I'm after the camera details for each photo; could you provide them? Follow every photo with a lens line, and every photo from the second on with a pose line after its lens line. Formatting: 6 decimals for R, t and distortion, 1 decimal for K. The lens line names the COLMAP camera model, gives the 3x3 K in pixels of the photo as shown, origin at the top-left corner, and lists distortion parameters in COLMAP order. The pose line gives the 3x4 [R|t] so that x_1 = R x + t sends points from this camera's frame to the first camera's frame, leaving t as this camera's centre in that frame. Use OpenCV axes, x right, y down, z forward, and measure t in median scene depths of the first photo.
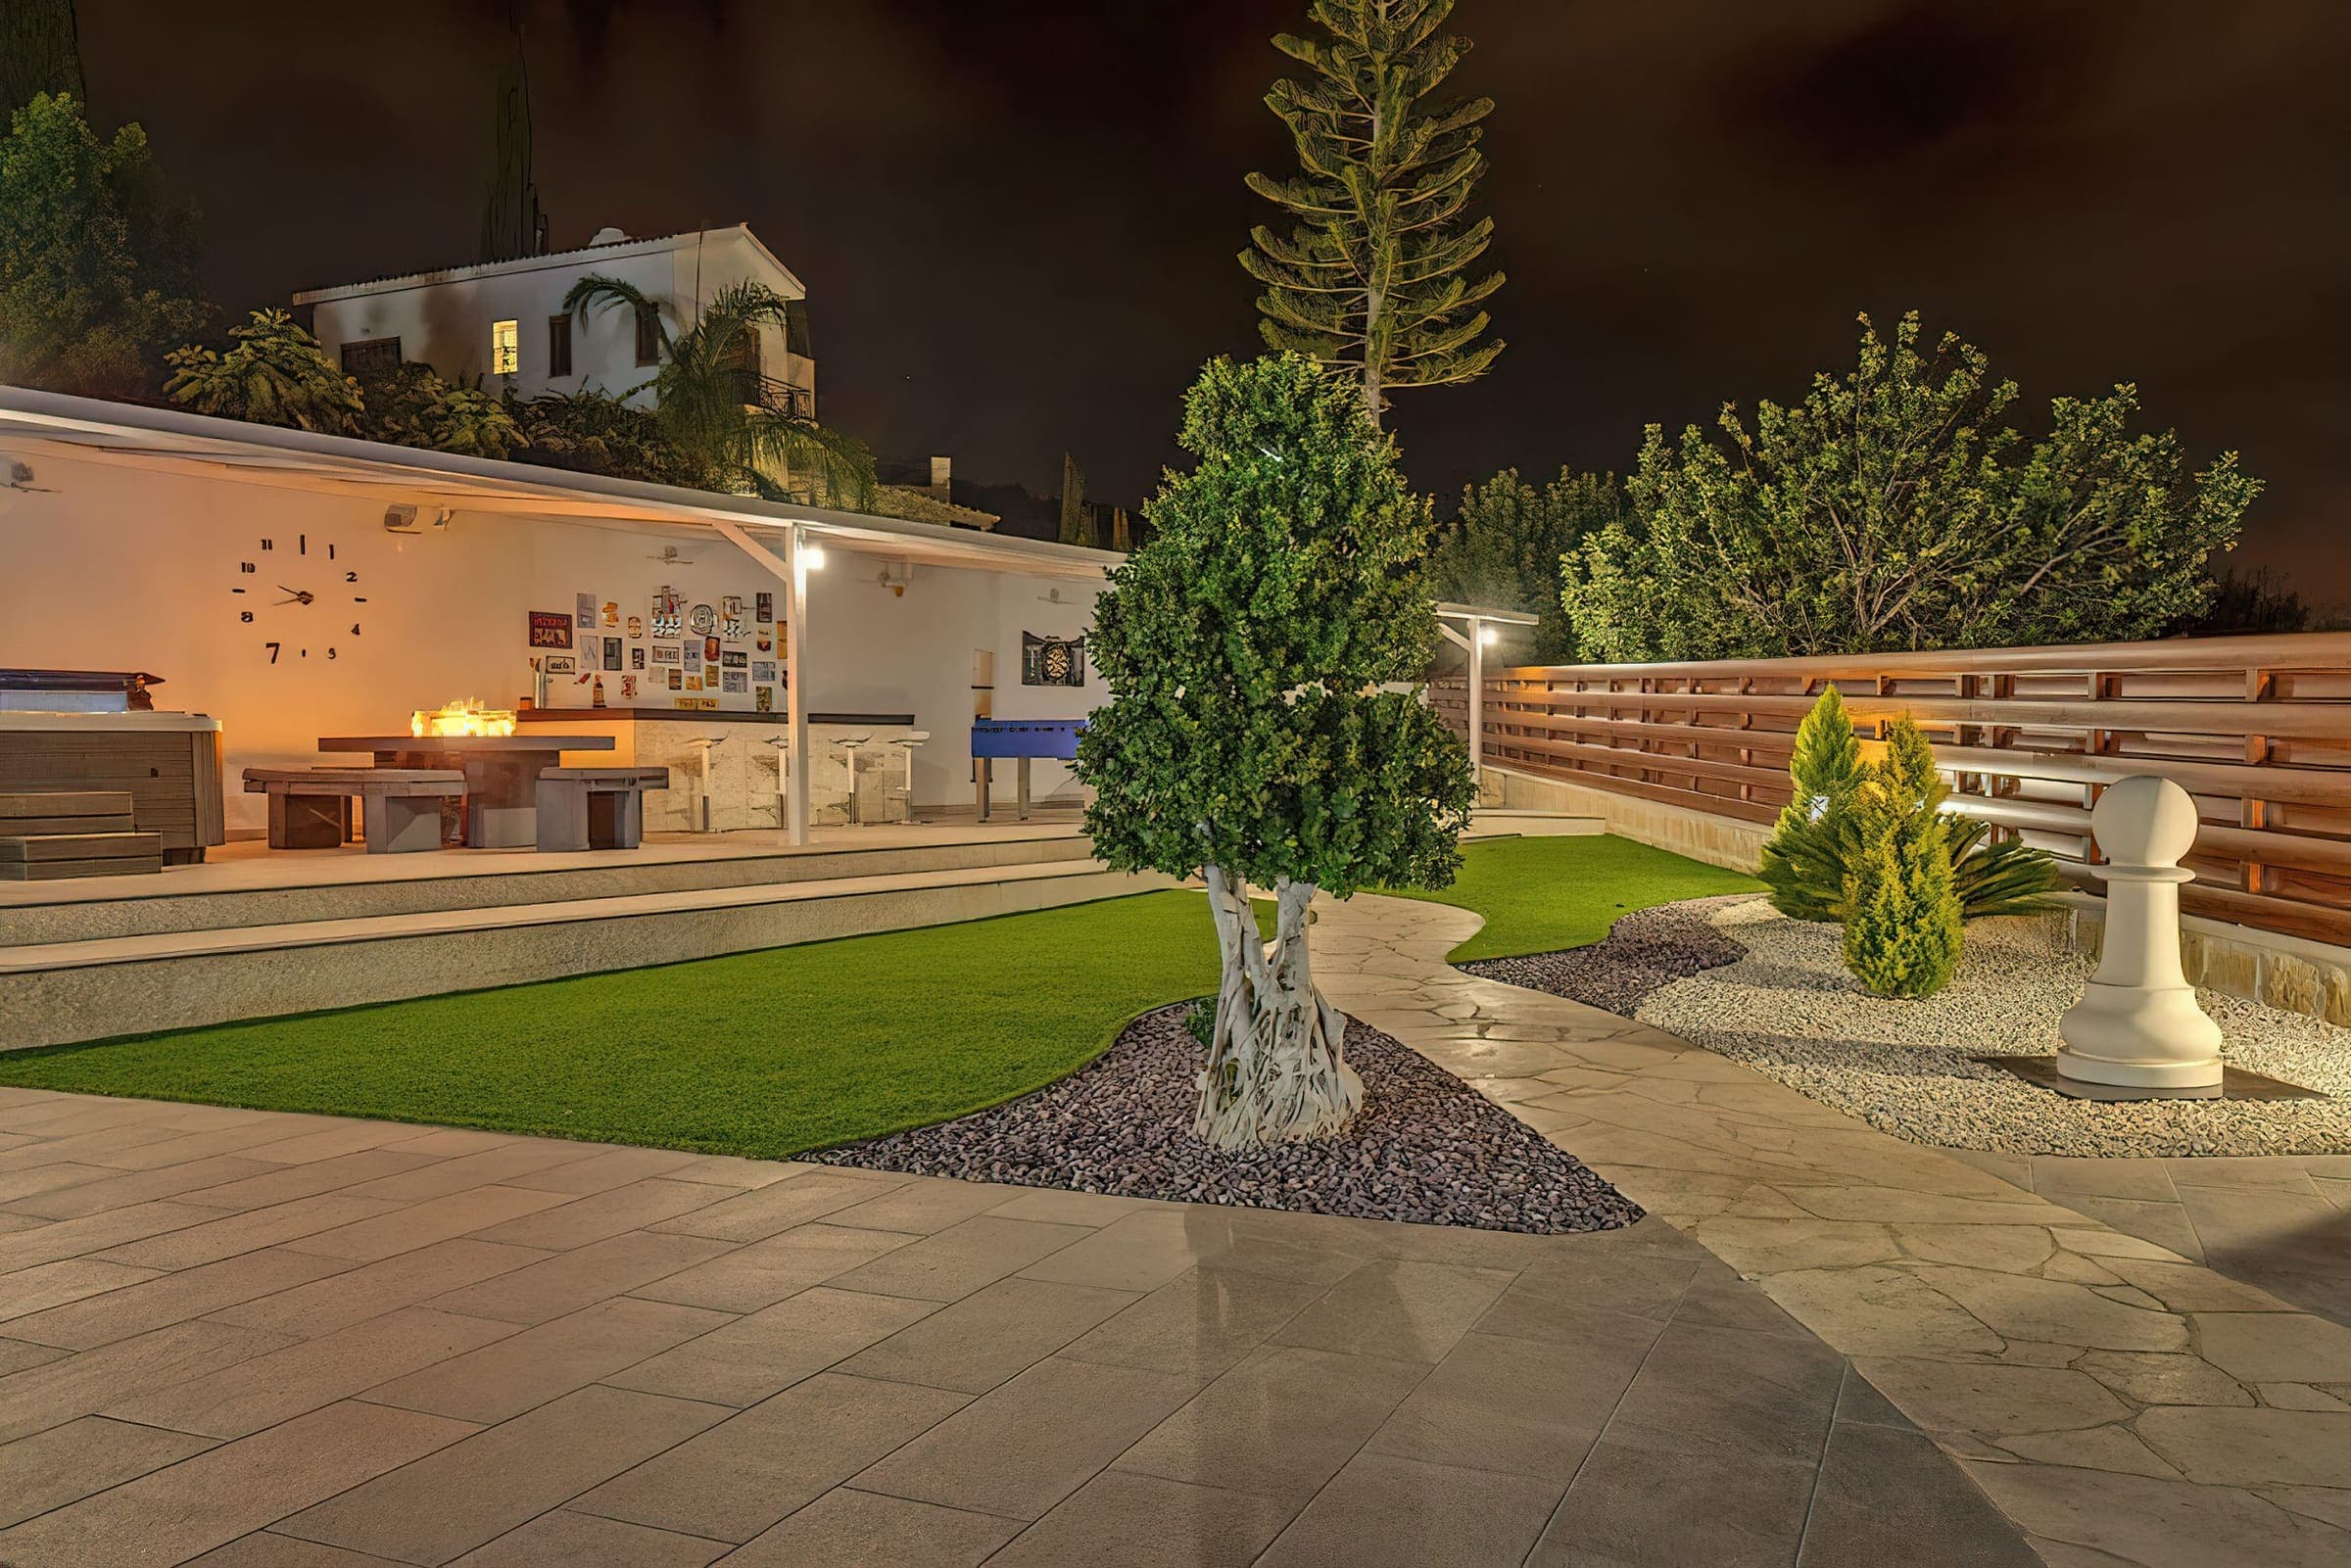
lens RADIAL K [[1915.3, 0, 1180.7], [0, 1915.3, 786.6], [0, 0, 1]] dist [0.004012, 0.000699]
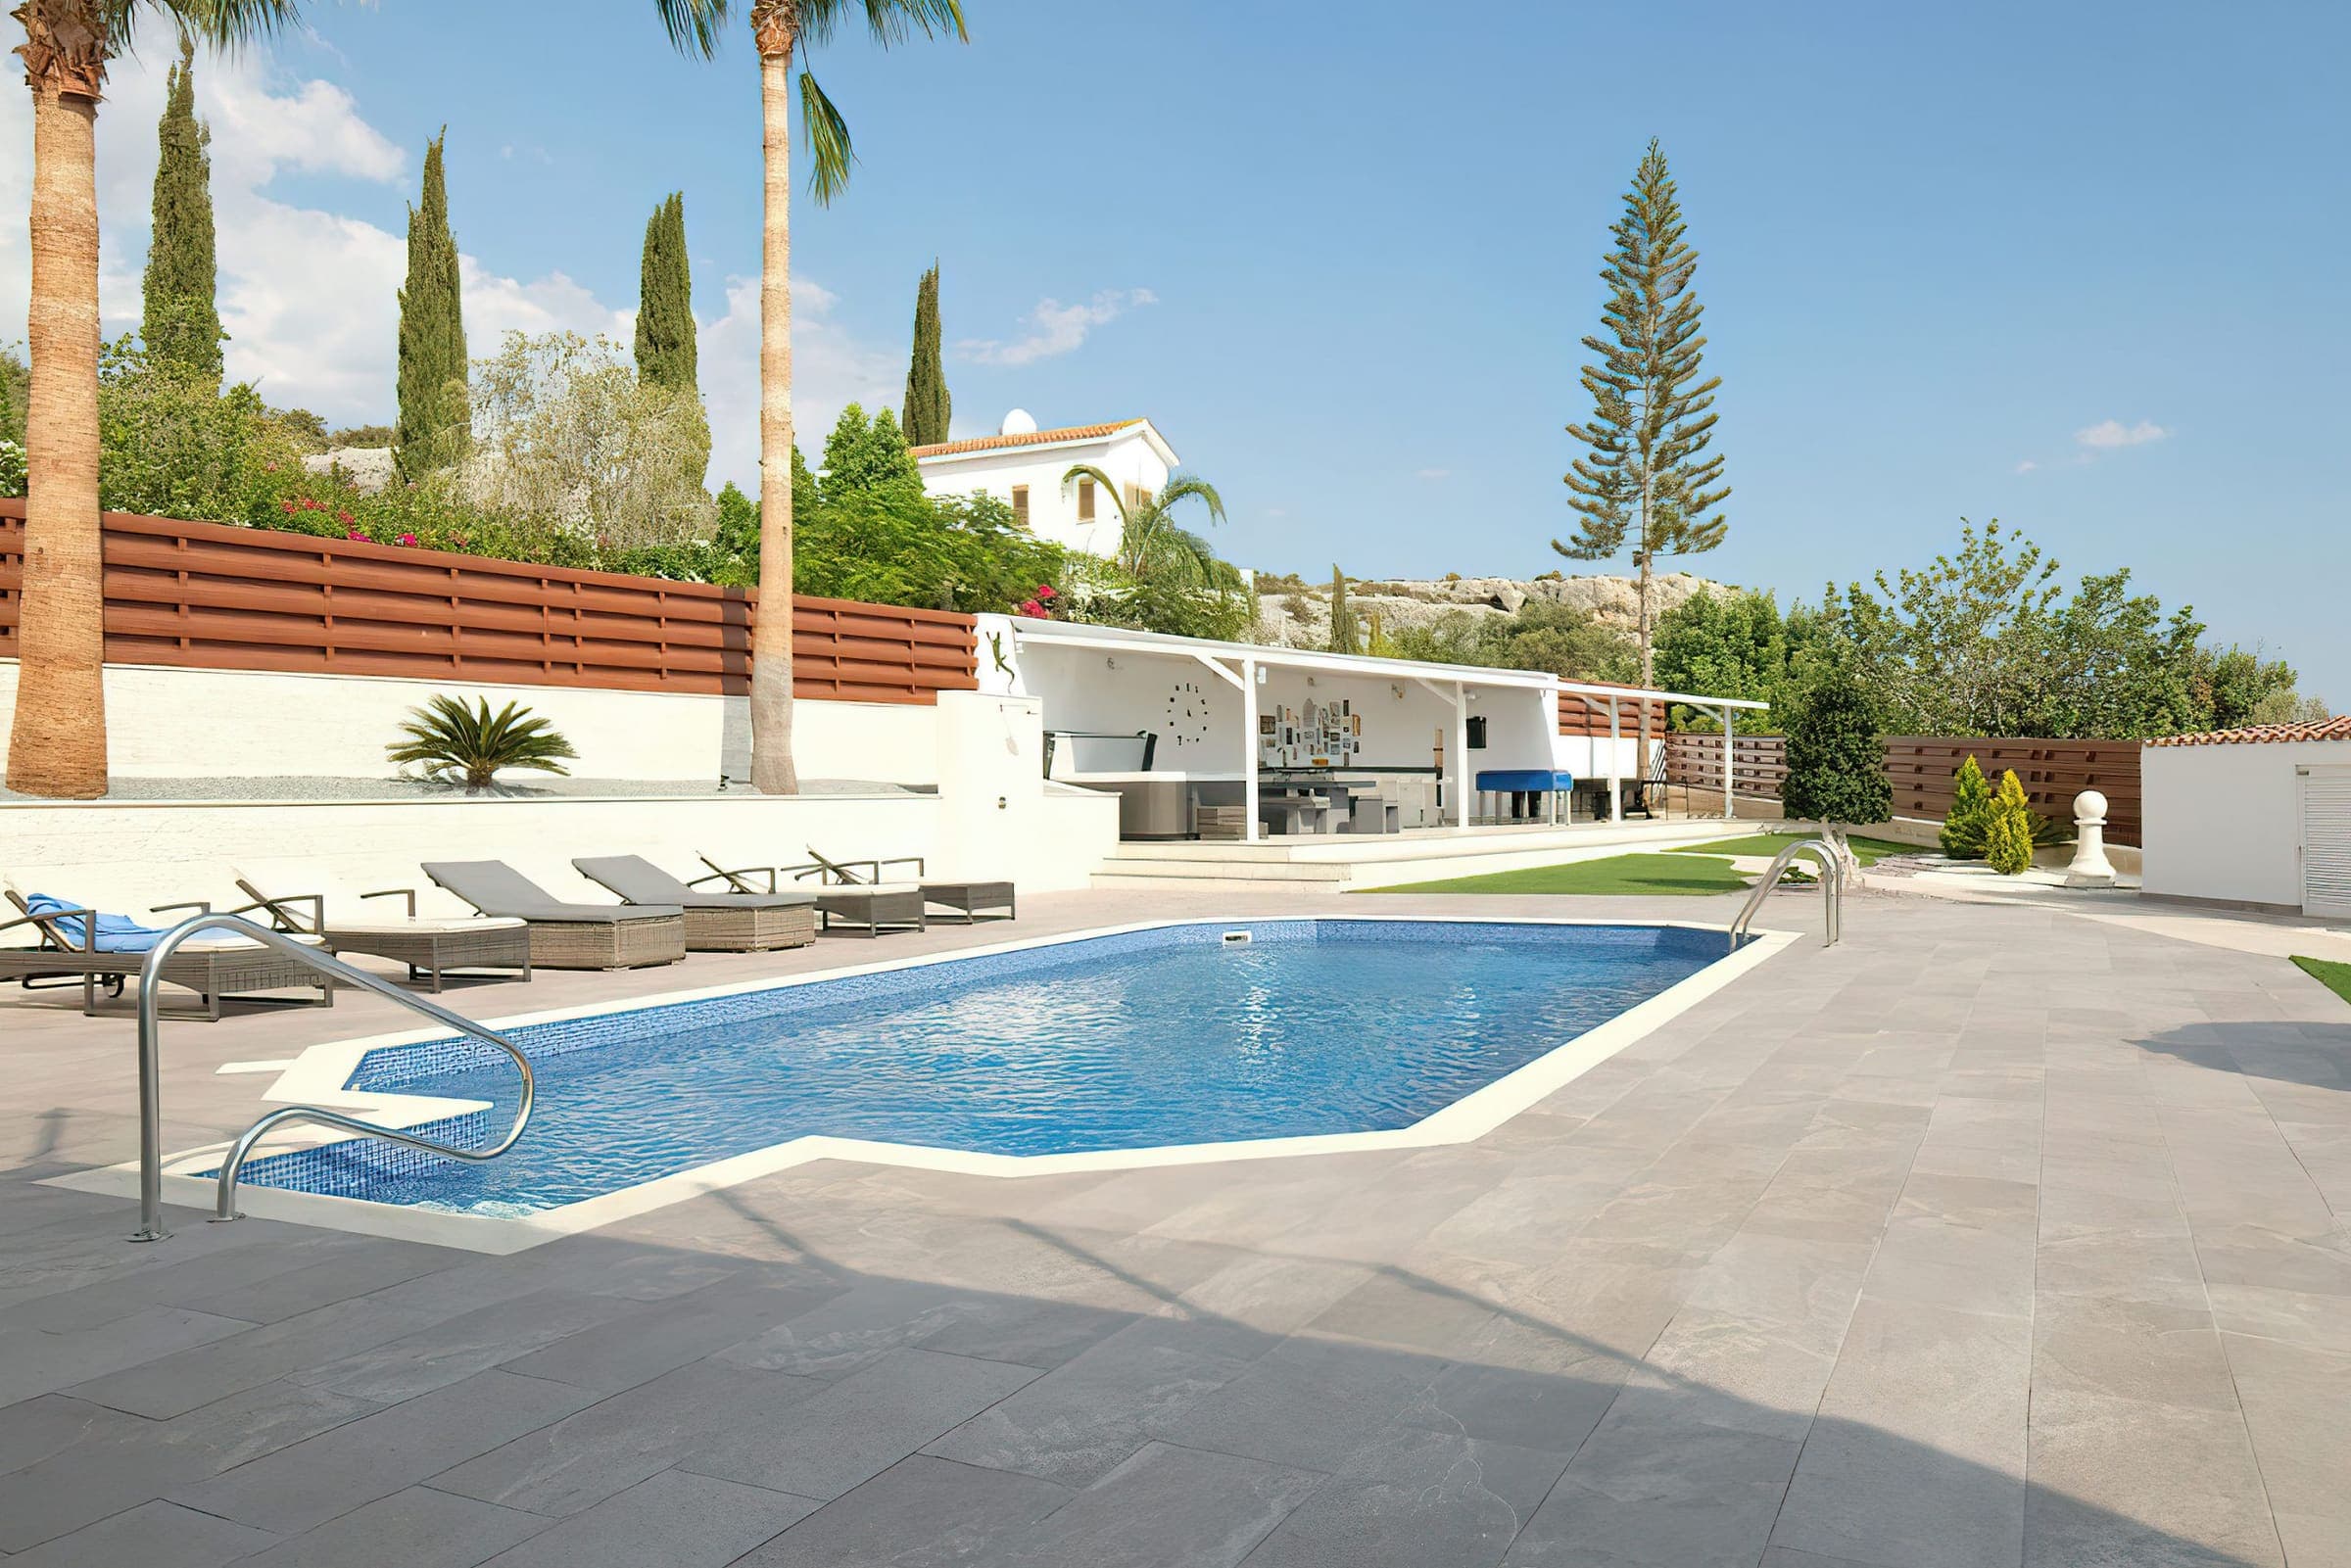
lens RADIAL K [[1714.1, 0, 1187.6], [0, 1714.1, 782.4], [0, 0, 1]] dist [0.003344, -0.017377]
pose [[0.997725, -0.002942, -0.067351, -0.278522], [0.001551, 0.999785, -0.020695, 0.010640], [0.067397, 0.020544, 0.997515, -0.675205]]
